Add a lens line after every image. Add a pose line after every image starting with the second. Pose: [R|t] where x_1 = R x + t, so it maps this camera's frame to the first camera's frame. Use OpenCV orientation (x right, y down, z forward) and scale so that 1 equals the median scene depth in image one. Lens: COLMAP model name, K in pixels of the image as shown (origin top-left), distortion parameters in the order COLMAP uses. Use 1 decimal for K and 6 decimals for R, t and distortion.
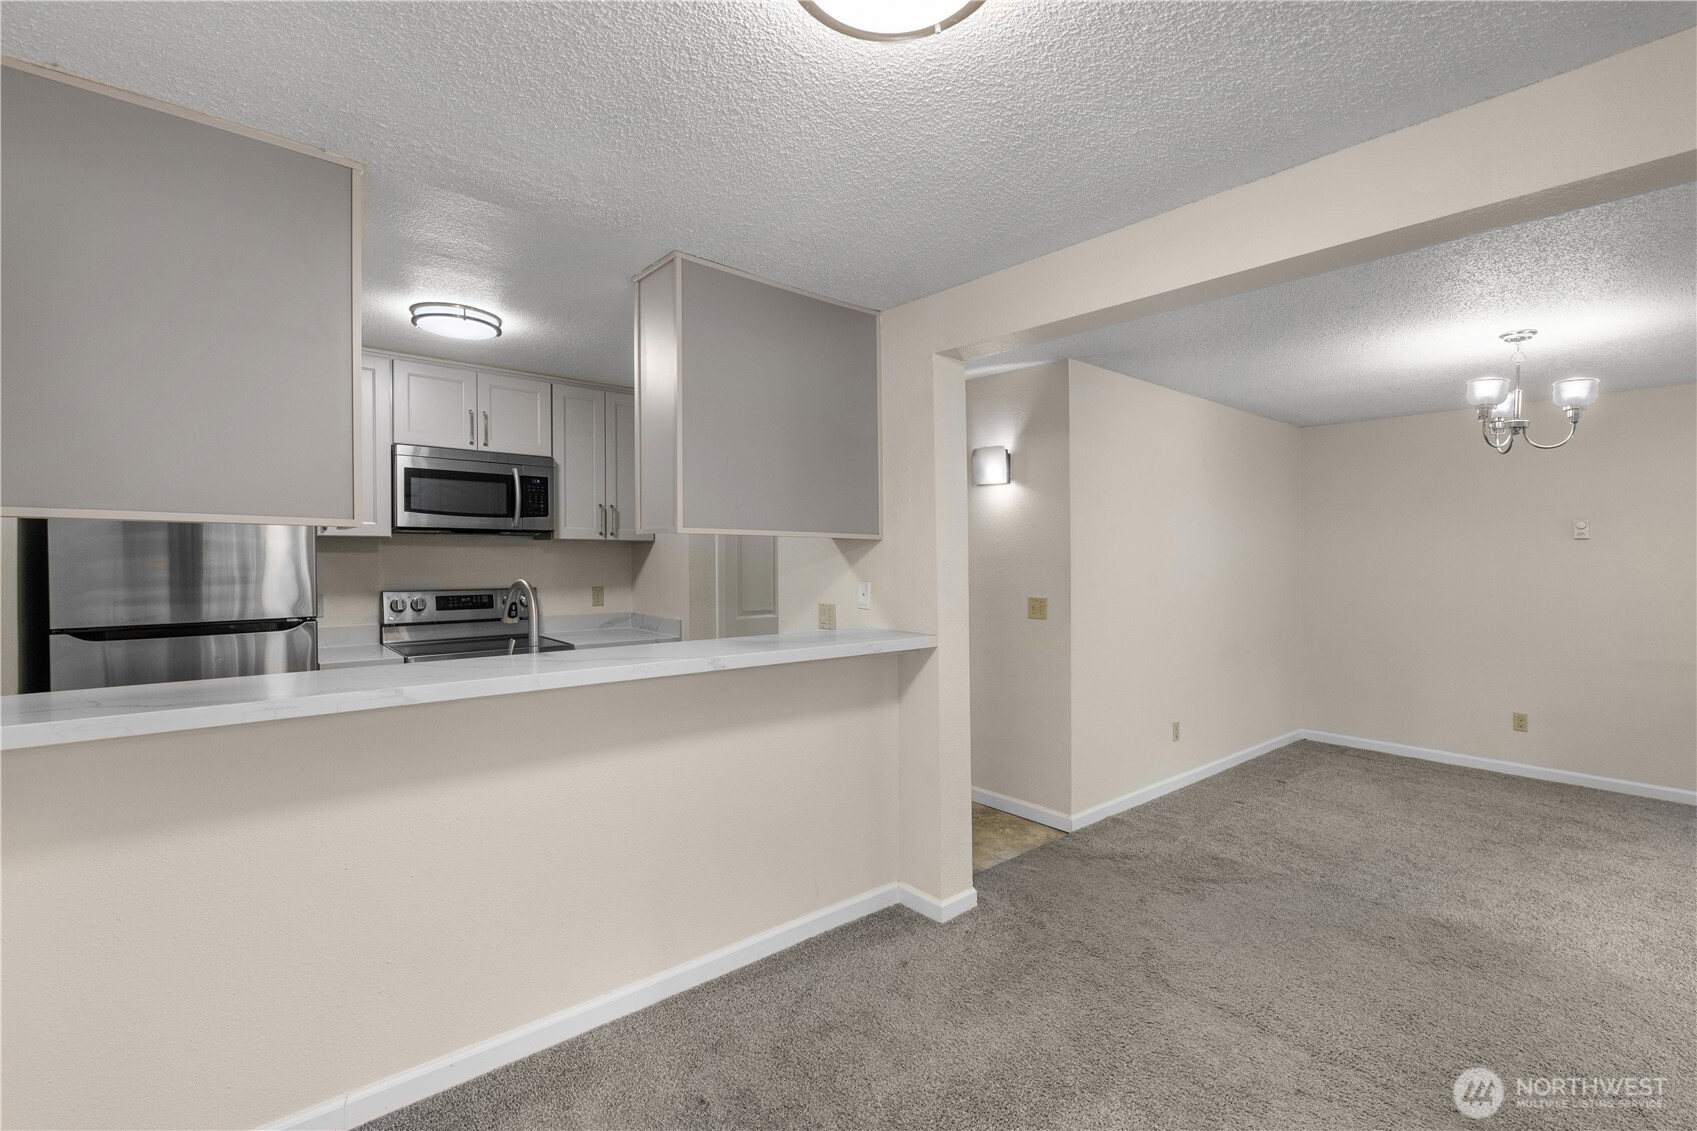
lens RADIAL K [[746.3, 0, 848.5], [0, 746.3, 565.5], [0, 0, 1]] dist [-0.020886, -0.000098]
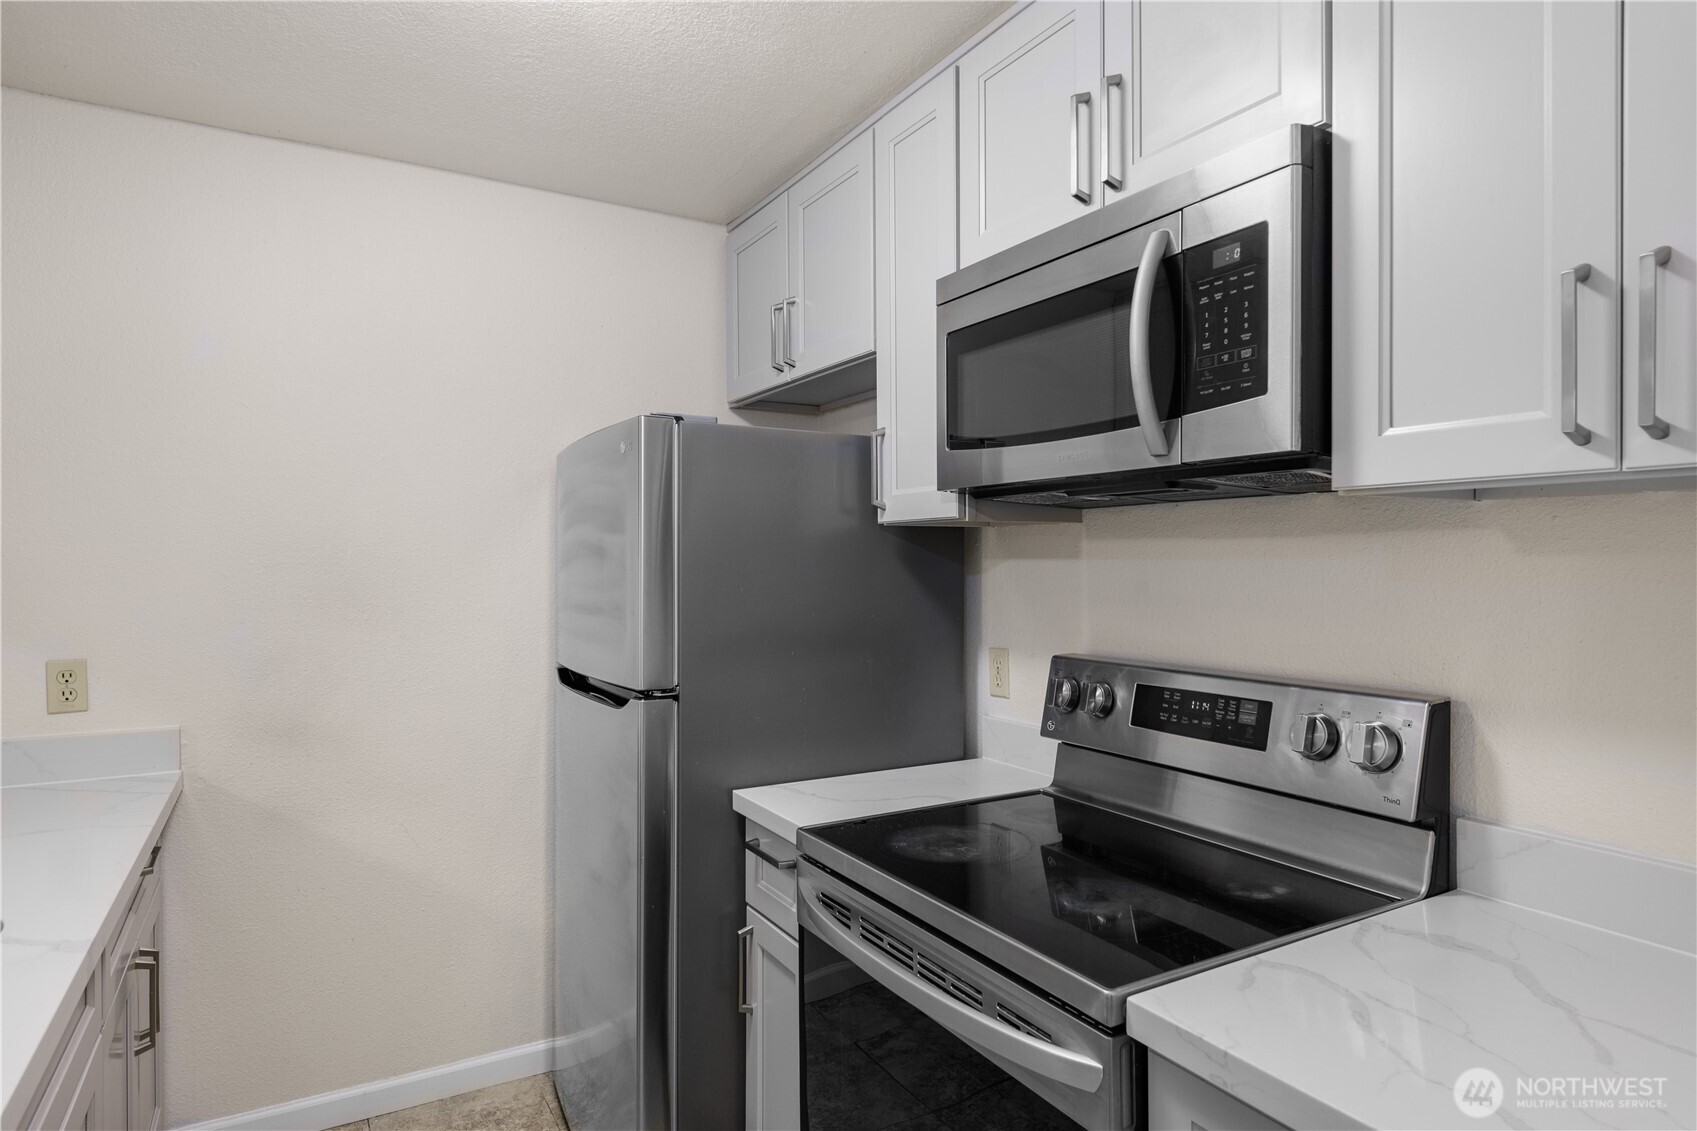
lens RADIAL K [[954.2, 0, 845.7], [0, 954.2, 568.8], [0, 0, 1]] dist [0.017628, -0.012400]
pose [[-0.183647, 0.009013, -0.982951, -0.092322], [-0.004961, 0.999937, 0.010096, -0.014740], [0.982980, 0.006731, -0.183591, 0.913489]]
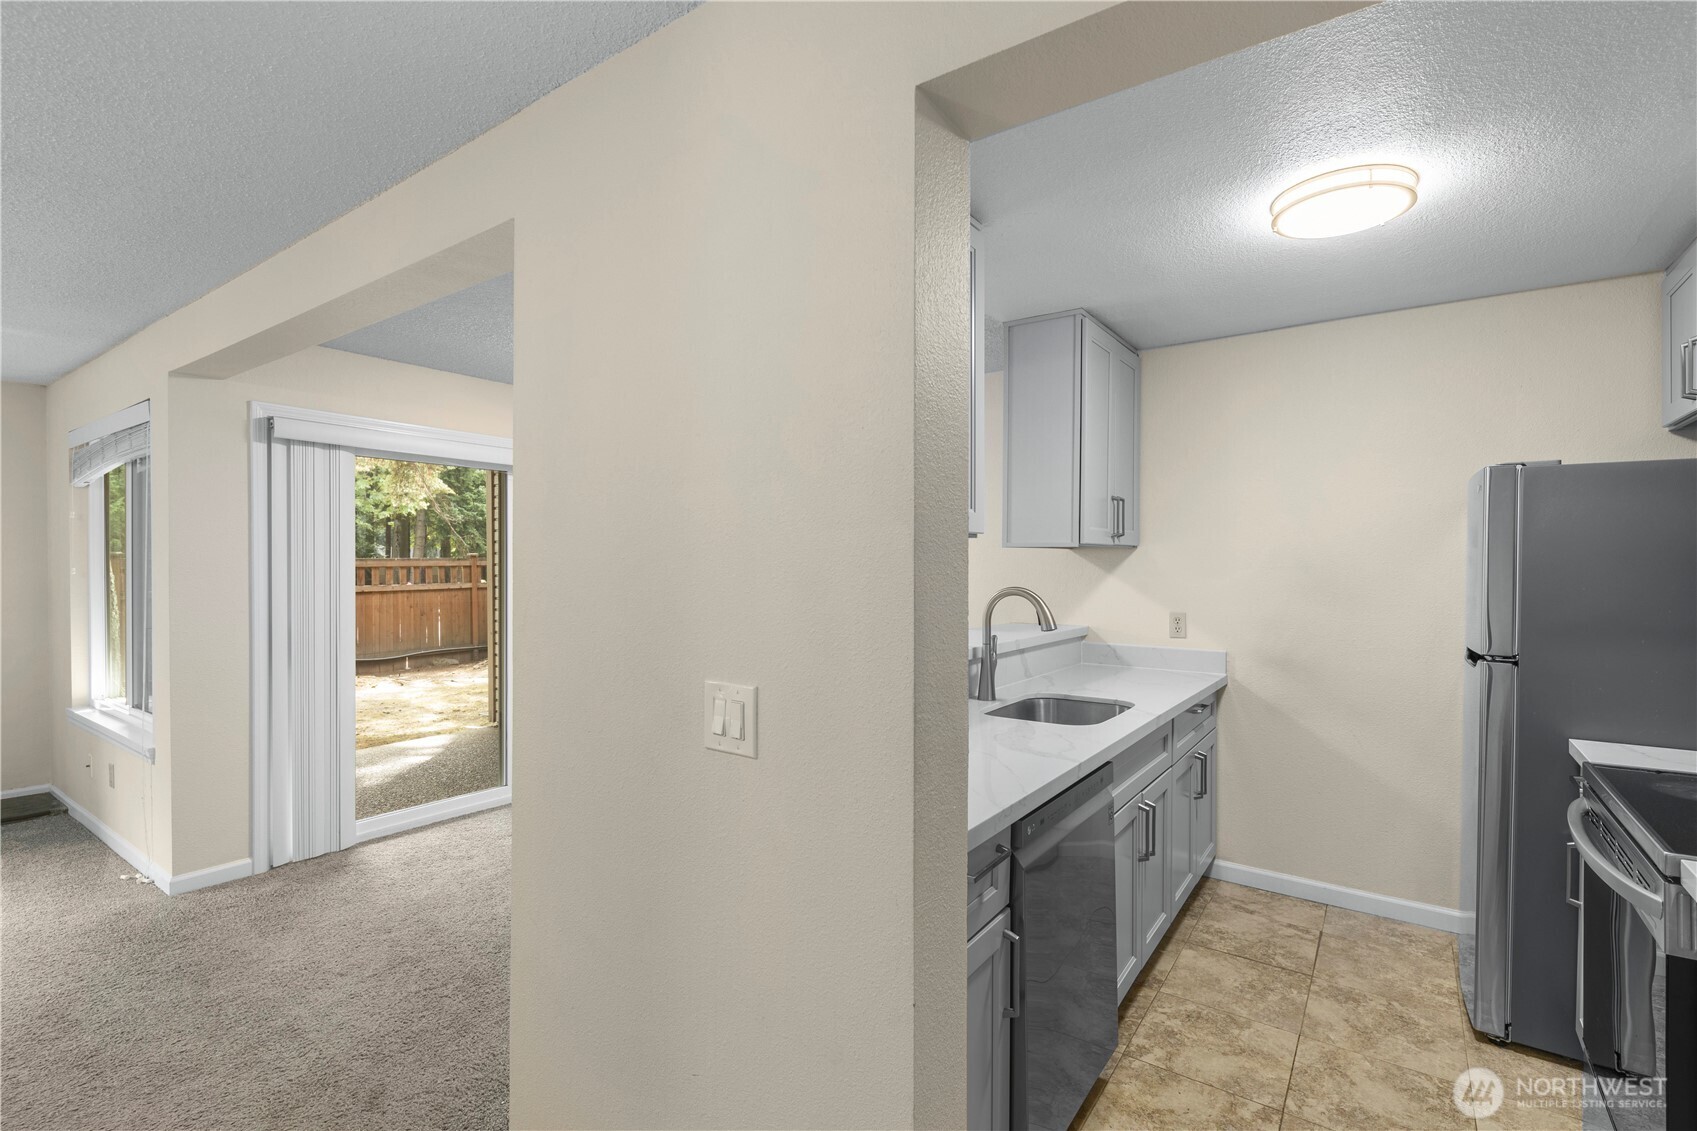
lens RADIAL K [[781.5, 0, 853.5], [0, 781.5, 569.0], [0, 0, 1]] dist [0.018221, -0.010120]
pose [[-0.969913, -0.000381, -0.243453, 0.038385], [-0.003510, 0.999917, 0.012417, -0.016806], [0.243428, 0.012898, -0.969833, 1.160229]]
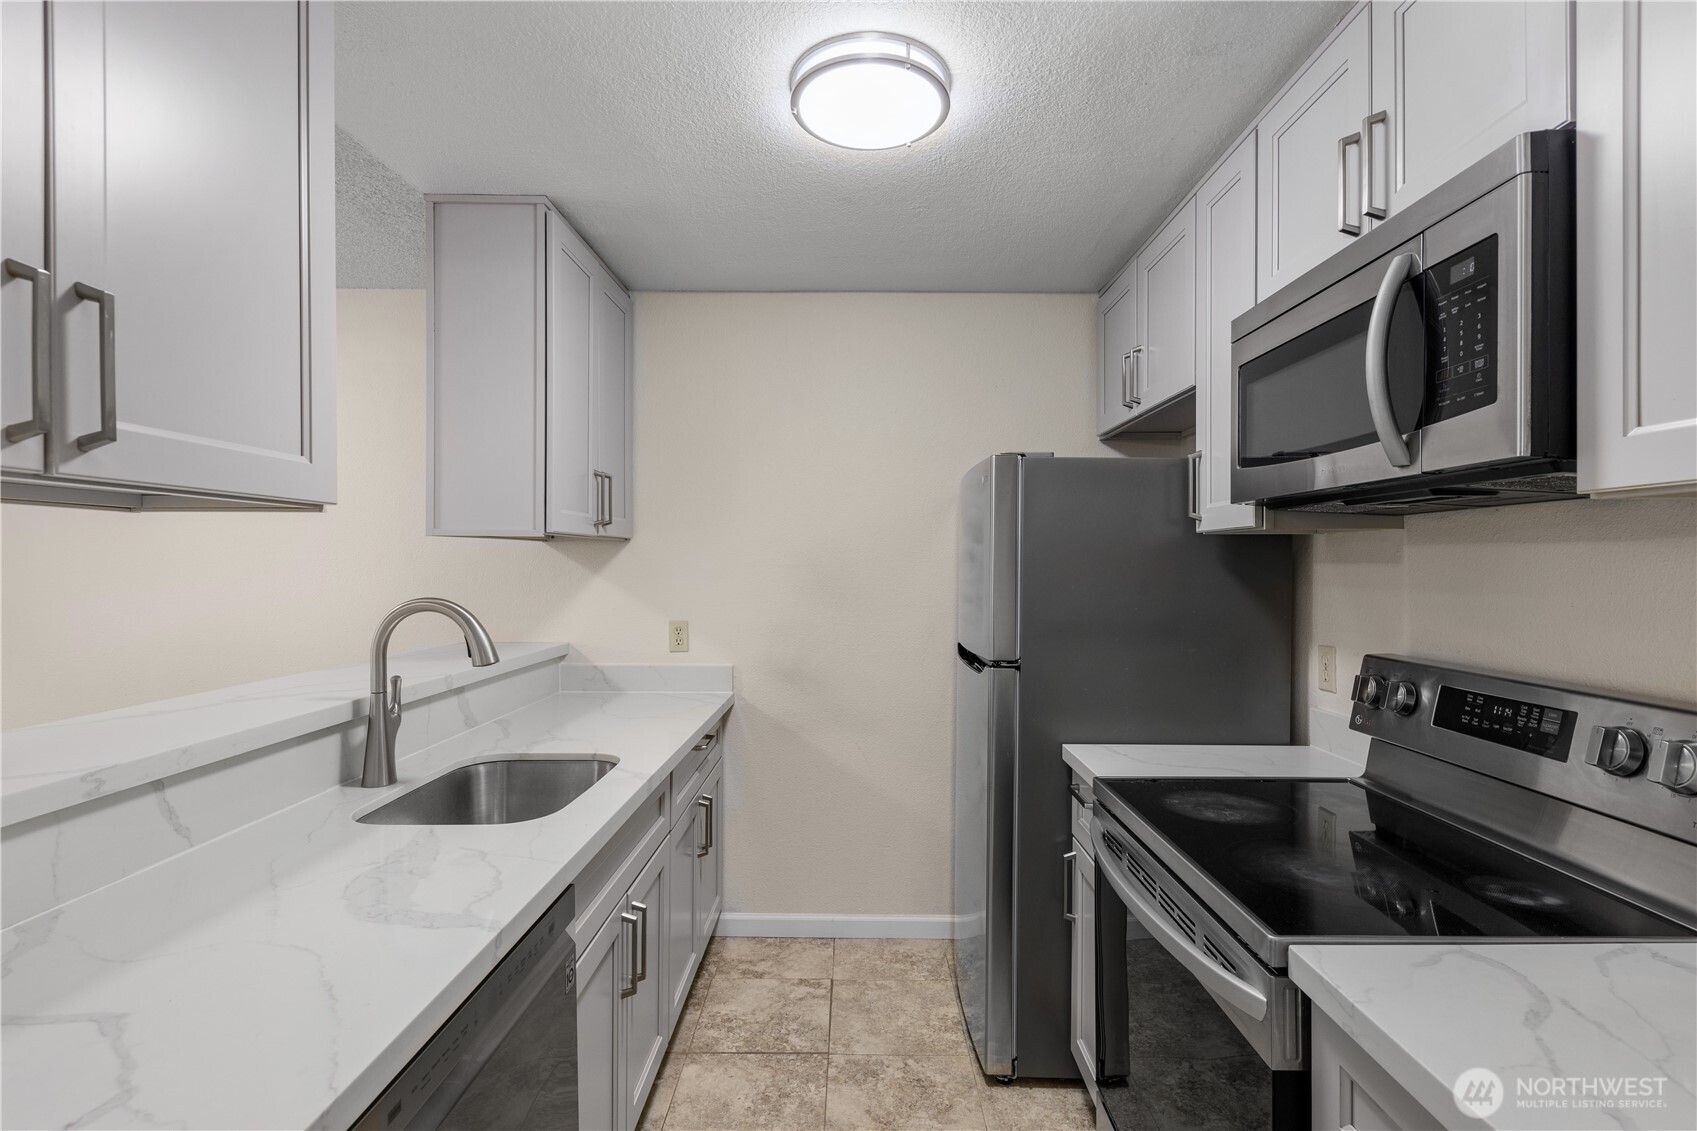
lens RADIAL K [[781.5, 0, 853.5], [0, 781.5, 569.0], [0, 0, 1]] dist [0.018221, -0.010120]
pose [[-0.657681, 0.003694, -0.753288, -0.087417], [-0.007031, 0.999914, 0.011043, -0.015108], [0.753264, 0.012559, -0.657598, 0.996564]]
